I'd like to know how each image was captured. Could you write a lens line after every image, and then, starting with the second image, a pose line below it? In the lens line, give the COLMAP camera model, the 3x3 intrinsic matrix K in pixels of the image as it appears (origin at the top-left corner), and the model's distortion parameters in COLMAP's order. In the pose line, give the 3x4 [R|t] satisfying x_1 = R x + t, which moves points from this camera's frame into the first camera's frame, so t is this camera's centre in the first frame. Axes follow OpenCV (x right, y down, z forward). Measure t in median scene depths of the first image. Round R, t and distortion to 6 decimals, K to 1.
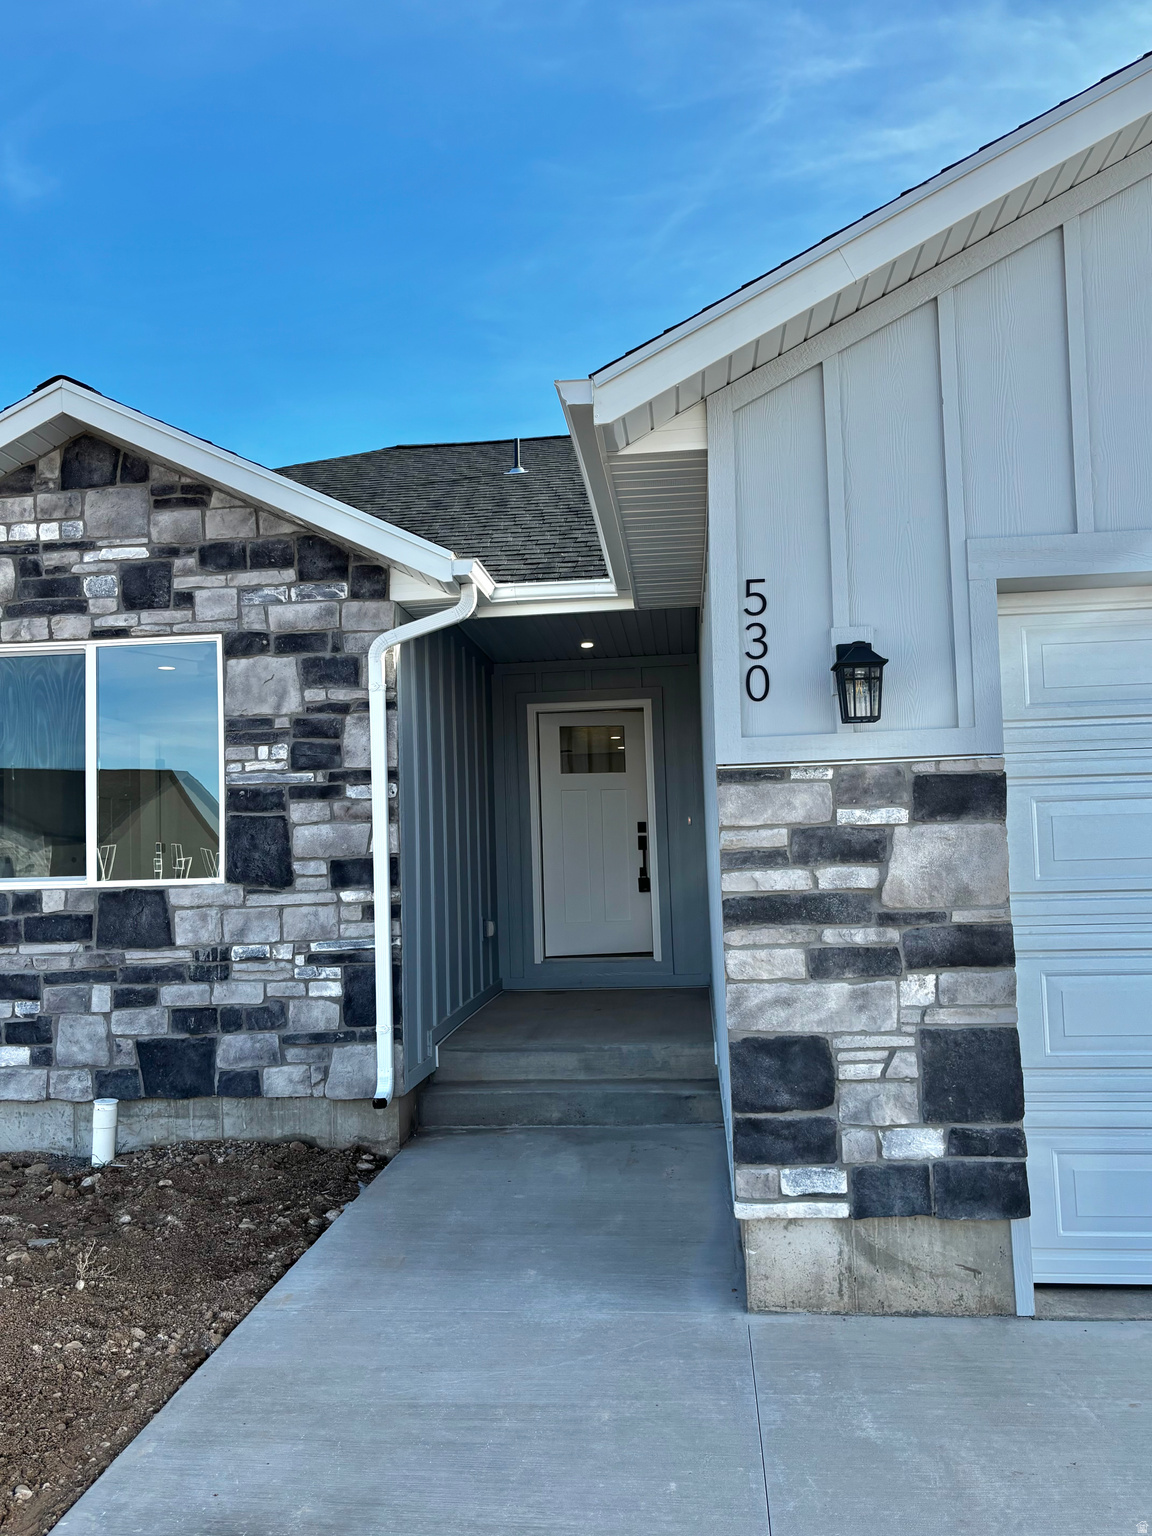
lens RADIAL K [[1217.5, 0, 574.7], [0, 1217.5, 778.7], [0, 0, 1]] dist [0.009451, -0.005894]
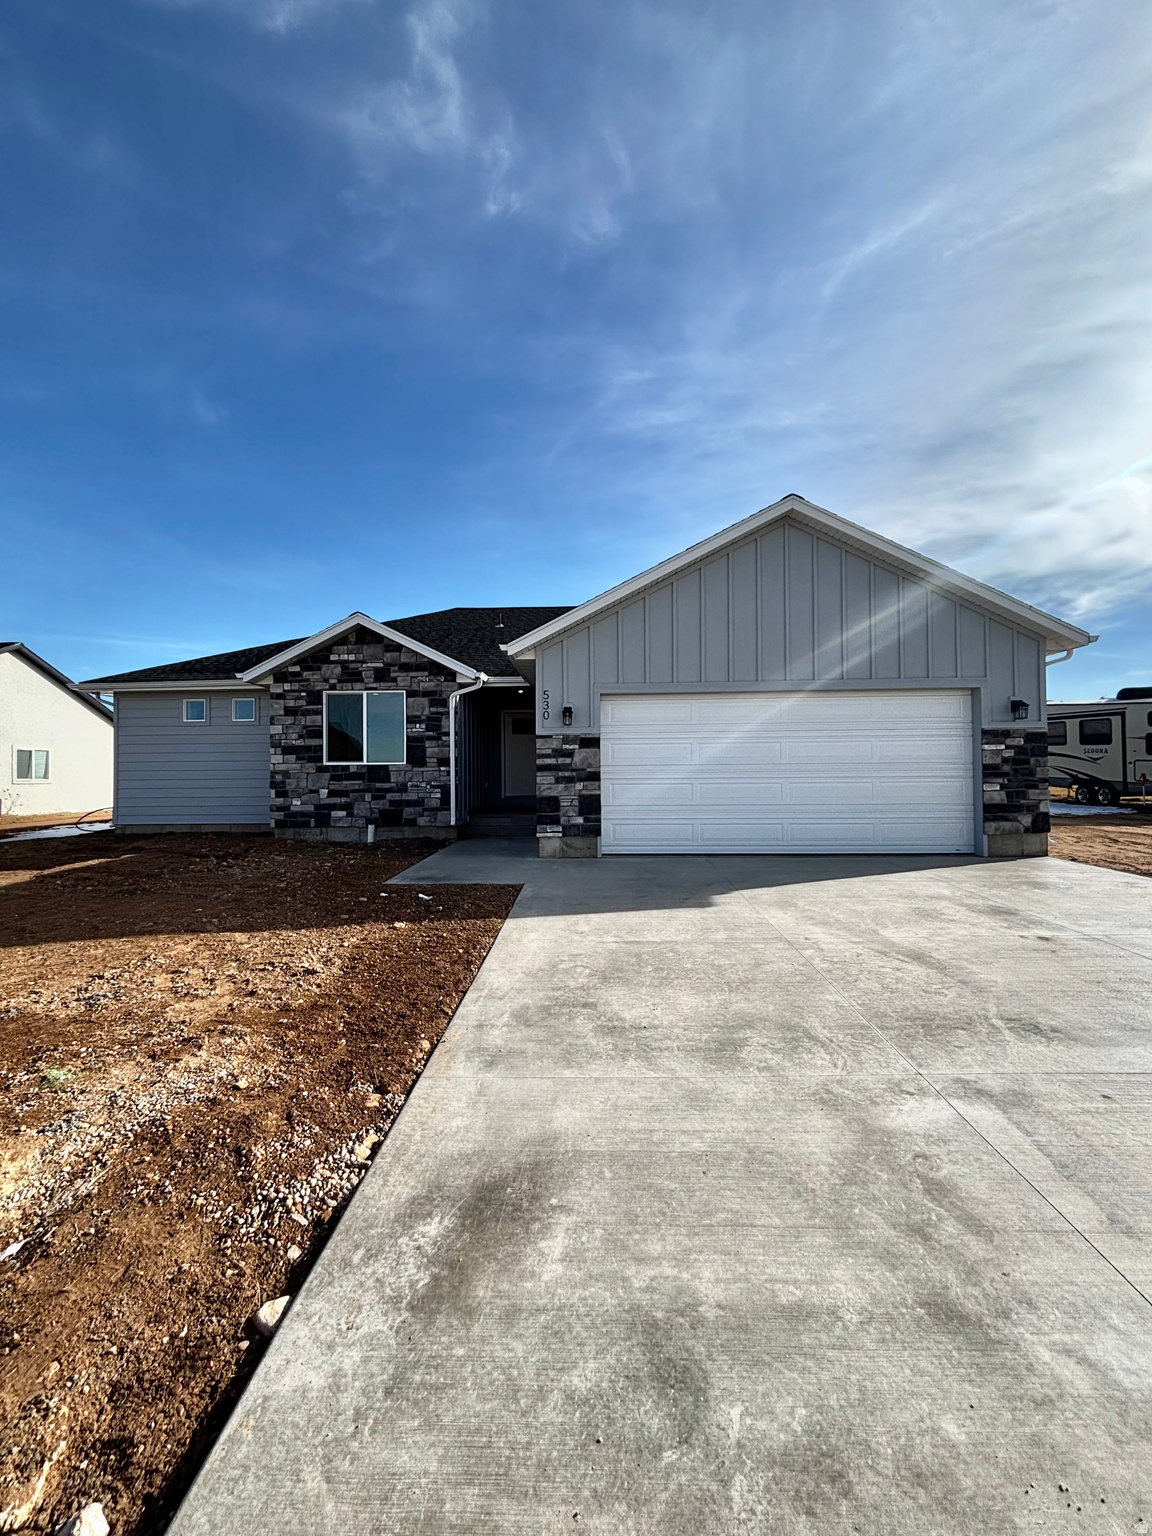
lens RADIAL K [[619.0, 0, 586.6], [0, 619.0, 764.2], [0, 0, 1]] dist [0.024718, -0.011815]
pose [[0.996827, 0.022510, 0.076356, 0.084656], [-0.025925, 0.998693, 0.044038, -0.003360], [-0.075265, -0.045878, 0.996108, -0.767204]]
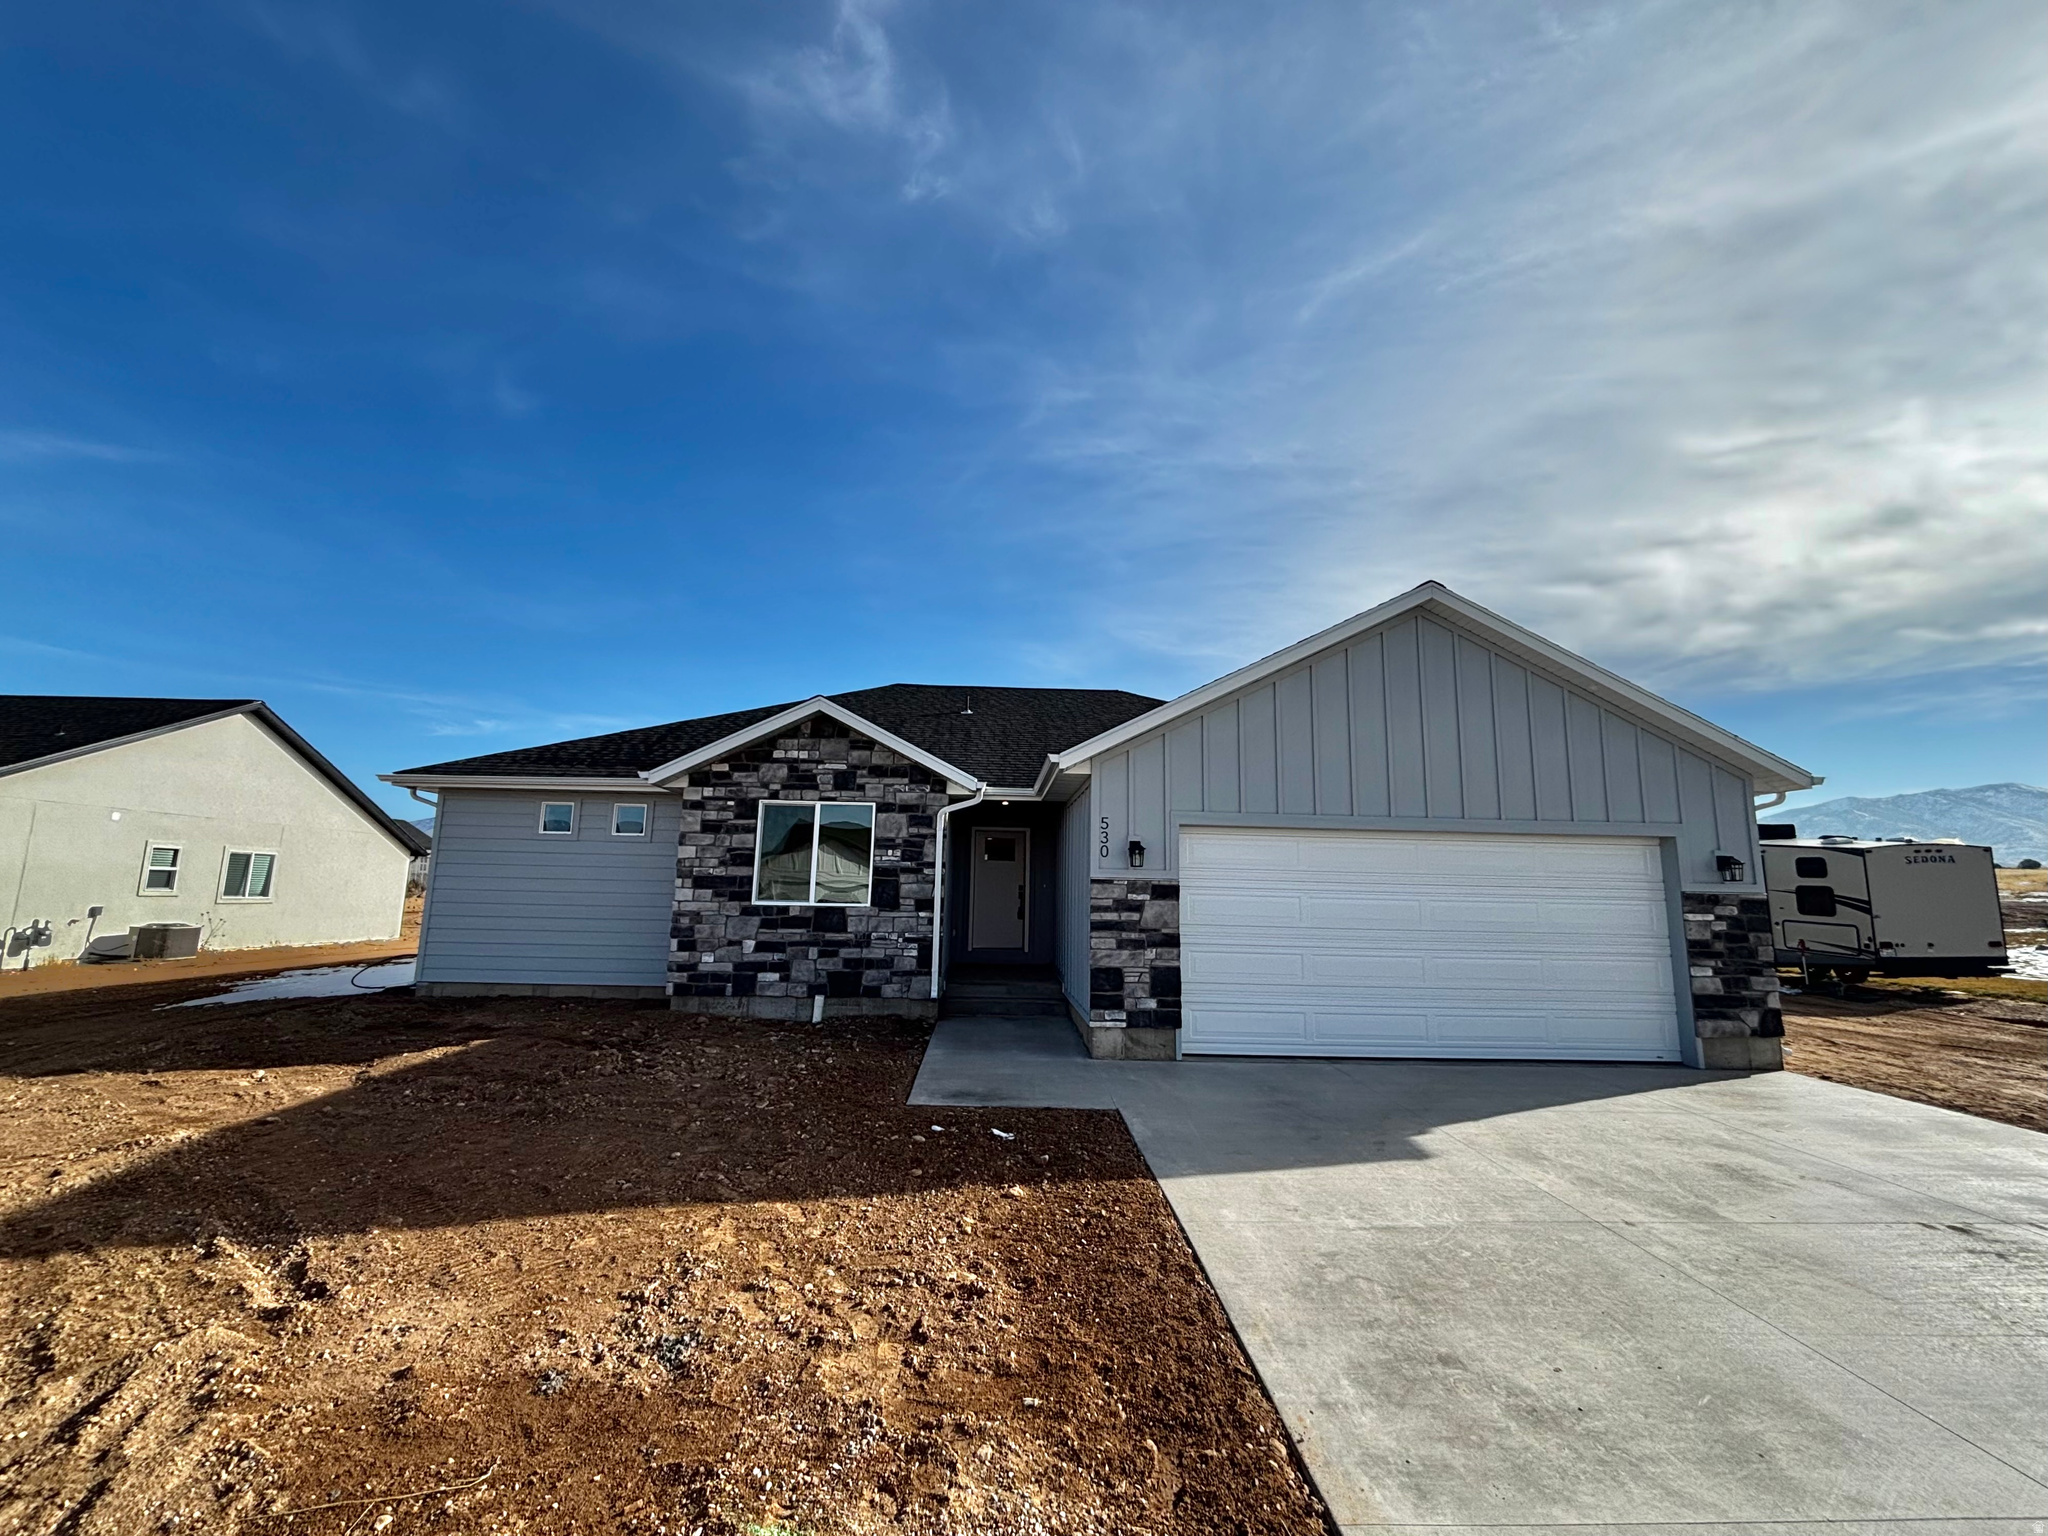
lens RADIAL K [[836.3, 0, 1028.6], [0, 836.3, 759.9], [0, 0, 1]] dist [0.038041, -0.024254]
pose [[0.987907, 0.072865, 0.136860, -0.226722], [-0.059514, 0.993283, -0.099234, -0.056885], [-0.143171, 0.089889, 0.985607, -0.710072]]
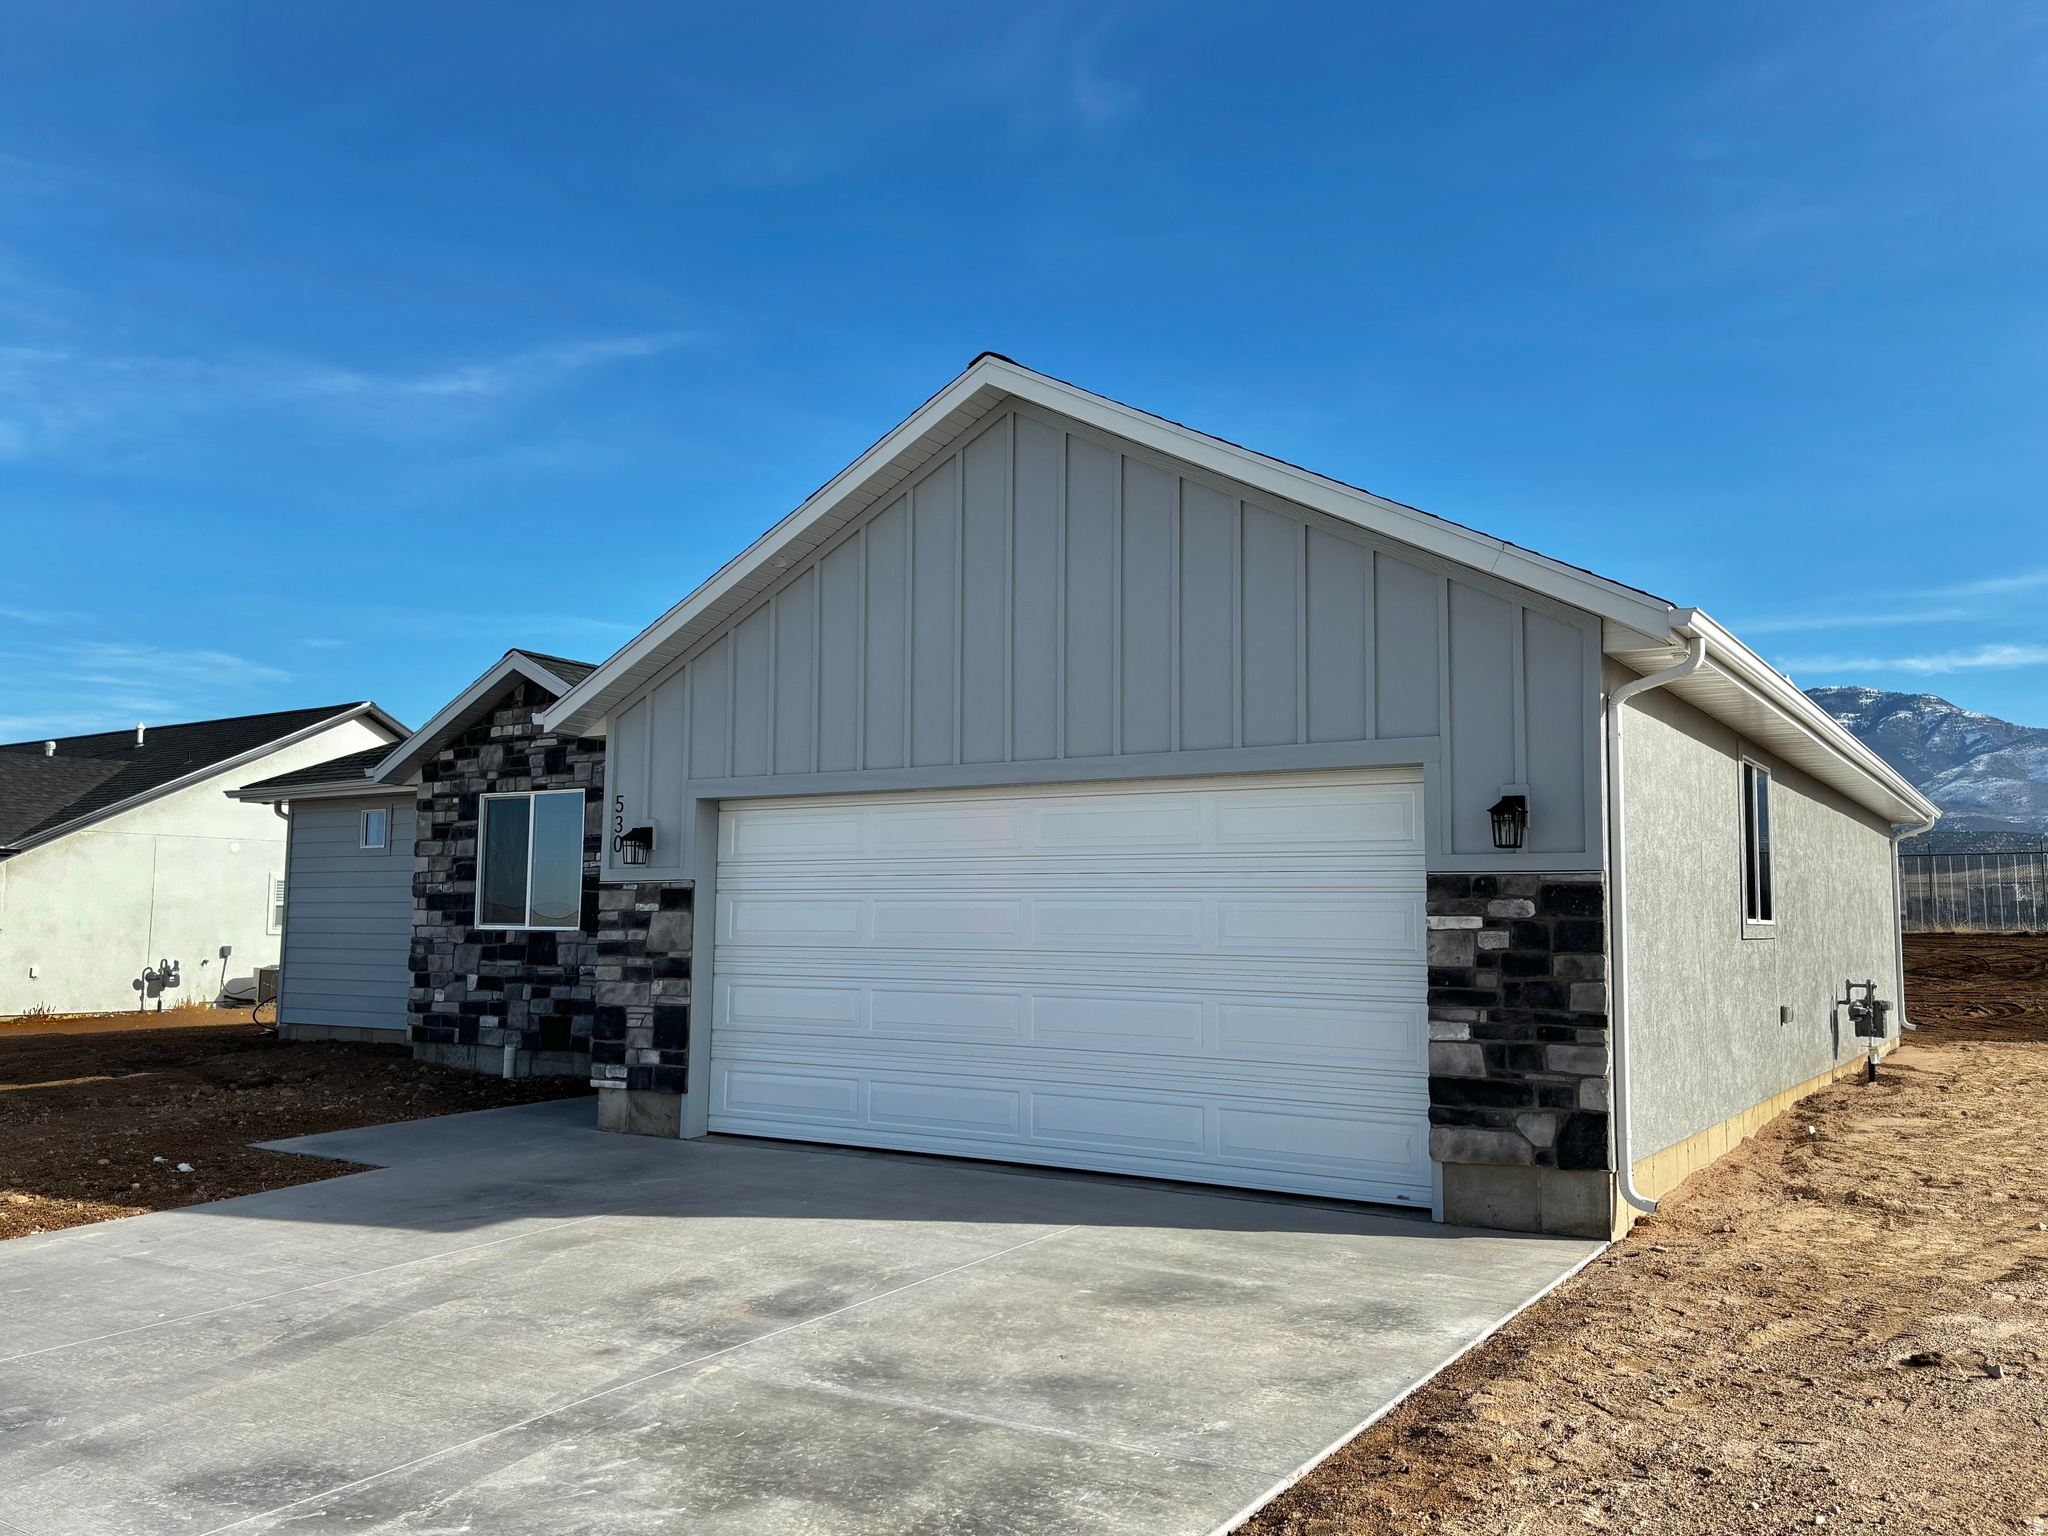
lens RADIAL K [[1637.1, 0, 1024.0], [0, 1637.1, 768.0], [0, 0, 1]] dist [0.040580, -0.000887]
pose [[0.885584, -0.005919, -0.464441, 1.396508], [-0.006639, 0.999655, -0.025399, -0.093665], [0.464432, 0.025576, 0.885240, -0.818592]]
